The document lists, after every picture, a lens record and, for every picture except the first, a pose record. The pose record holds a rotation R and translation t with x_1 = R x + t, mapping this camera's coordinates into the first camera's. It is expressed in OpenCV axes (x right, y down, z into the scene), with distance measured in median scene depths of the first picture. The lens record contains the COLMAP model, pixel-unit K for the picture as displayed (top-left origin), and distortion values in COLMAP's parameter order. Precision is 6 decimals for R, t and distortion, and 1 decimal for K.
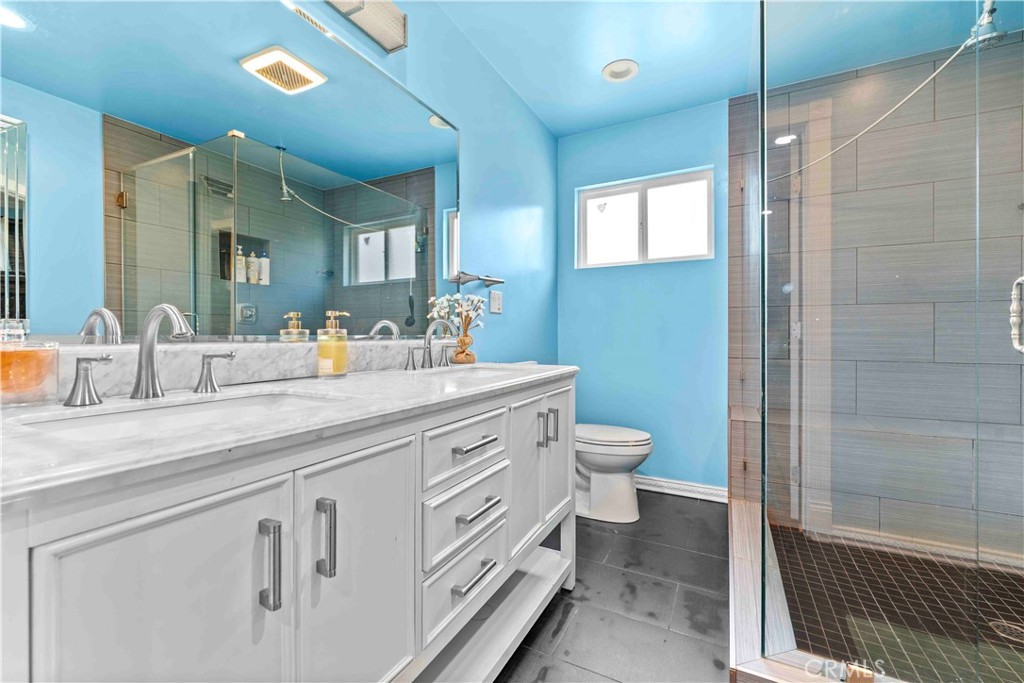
lens RADIAL K [[416.7, 0, 514.0], [0, 416.7, 336.5], [0, 0, 1]] dist [-0.004588, -0.000867]
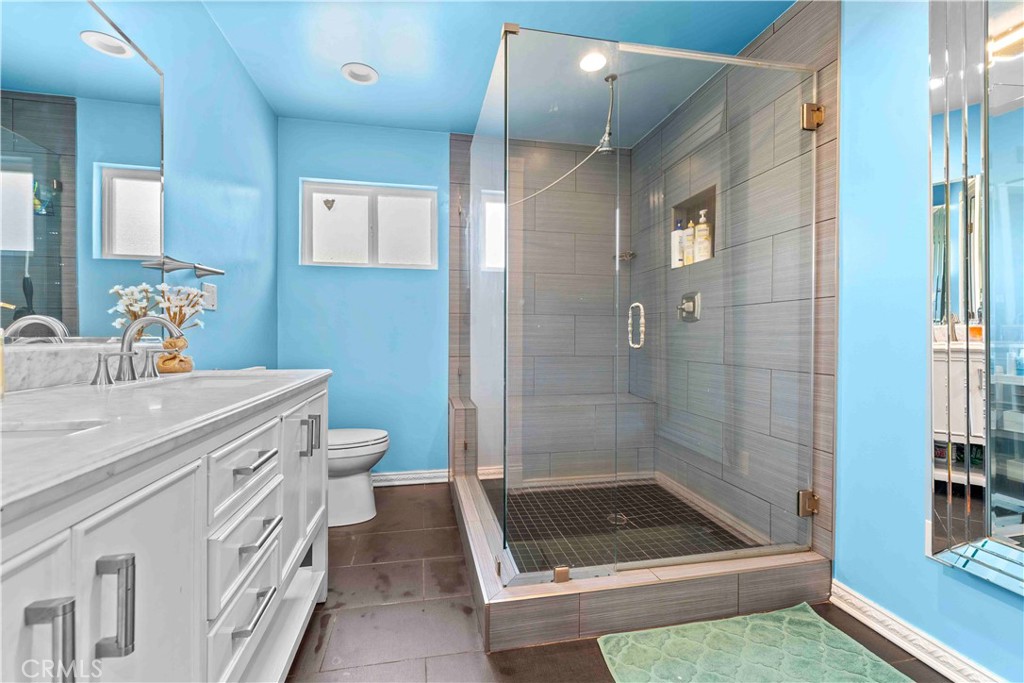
lens RADIAL K [[416.7, 0, 504.7], [0, 416.7, 339.3], [0, 0, 1]] dist [-0.004588, -0.000867]
pose [[0.783985, -0.002254, 0.620776, -0.116879], [-0.000322, 0.999992, 0.004038, -0.001804], [-0.620780, -0.003365, 0.783978, -0.008915]]
